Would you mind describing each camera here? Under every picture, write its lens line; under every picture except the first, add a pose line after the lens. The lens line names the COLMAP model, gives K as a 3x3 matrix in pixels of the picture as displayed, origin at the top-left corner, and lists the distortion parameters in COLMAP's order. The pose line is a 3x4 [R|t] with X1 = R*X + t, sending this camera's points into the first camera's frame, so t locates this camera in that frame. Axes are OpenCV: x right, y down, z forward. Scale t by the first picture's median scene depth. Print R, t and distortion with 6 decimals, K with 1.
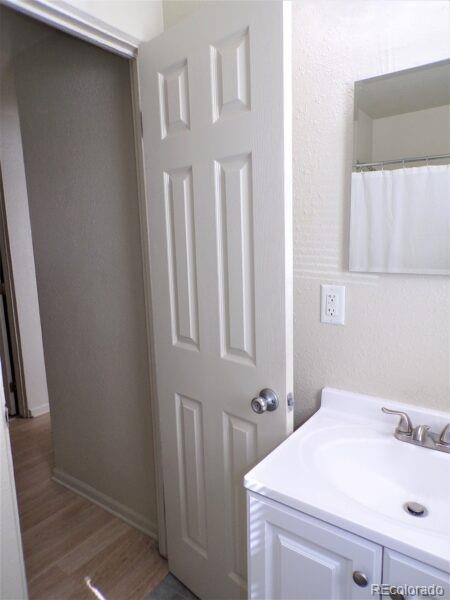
lens RADIAL K [[407.0, 0, 224.8], [0, 407.0, 301.1], [0, 0, 1]] dist [-0.003557, 0.000541]
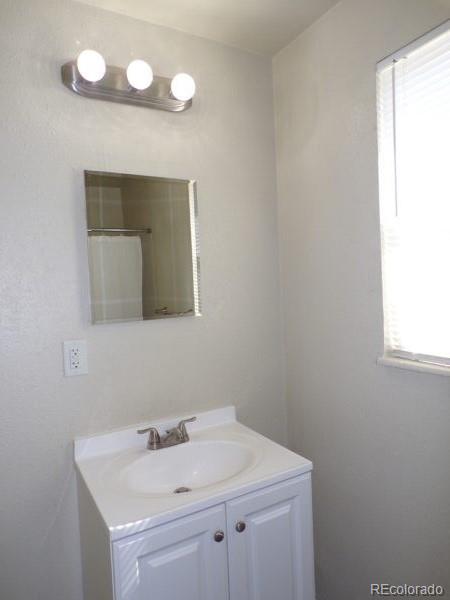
lens RADIAL K [[407.0, 0, 223.9], [0, 407.0, 299.4], [0, 0, 1]] dist [-0.003557, 0.000541]
pose [[0.417860, -0.044669, 0.907413, -0.556676], [0.178141, 0.983430, -0.033622, -0.038629], [-0.890875, 0.175696, 0.418893, 0.162312]]
